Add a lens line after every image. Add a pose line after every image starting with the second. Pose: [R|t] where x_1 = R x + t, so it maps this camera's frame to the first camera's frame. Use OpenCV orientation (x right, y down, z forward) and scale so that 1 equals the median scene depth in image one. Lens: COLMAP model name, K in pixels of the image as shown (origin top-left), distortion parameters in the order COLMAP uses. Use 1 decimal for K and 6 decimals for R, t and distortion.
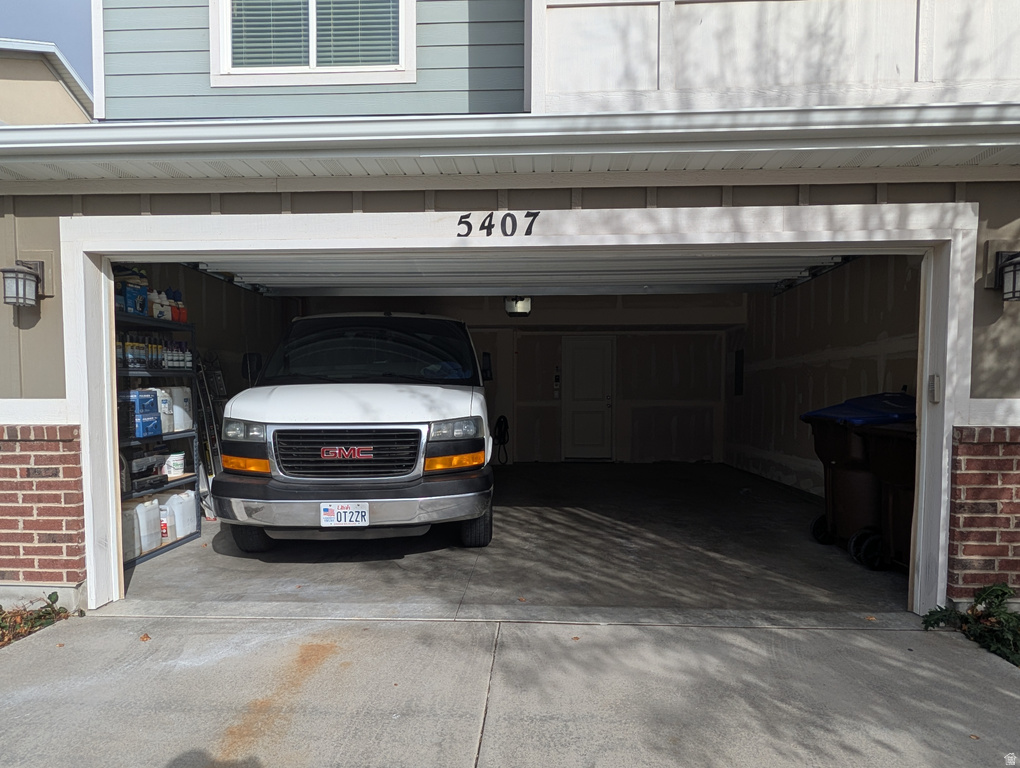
lens RADIAL K [[564.1, 0, 513.1], [0, 564.1, 386.3], [0, 0, 1]] dist [-0.001901, 0.000684]
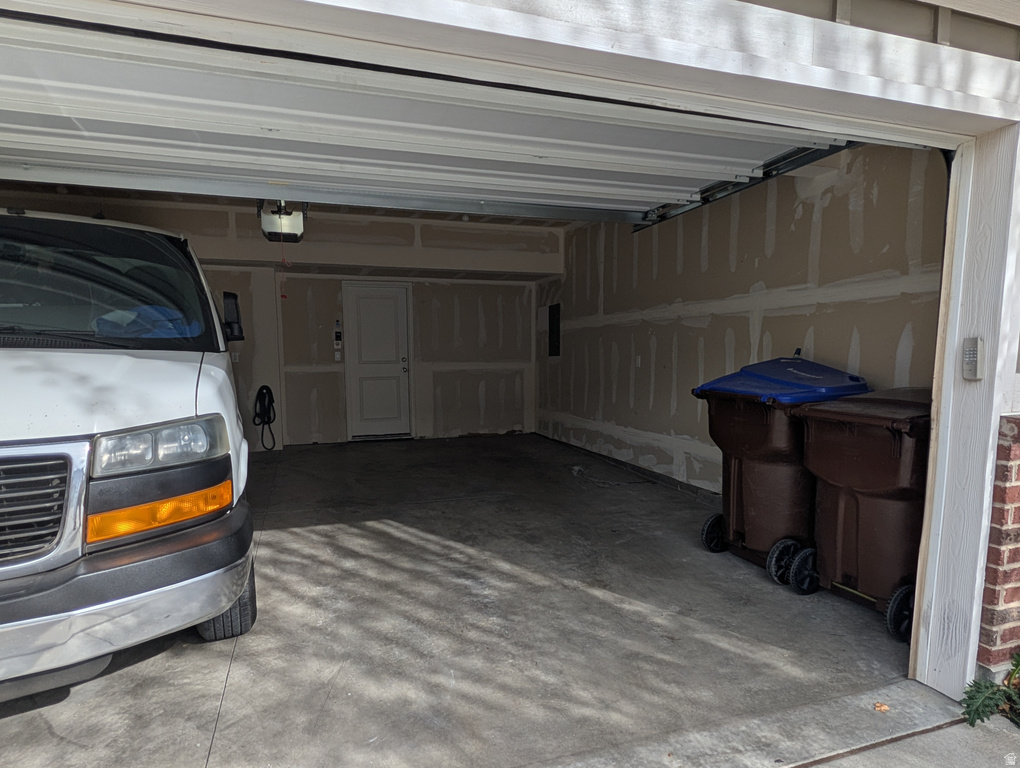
lens RADIAL K [[564.1, 0, 500.4], [0, 564.1, 413.5], [0, 0, 1]] dist [-0.001901, 0.000684]
pose [[0.930094, -0.045414, 0.364503, -0.005909], [-0.000071, 0.992306, 0.123813, -0.009436], [-0.367321, -0.115183, 0.922935, 0.402331]]
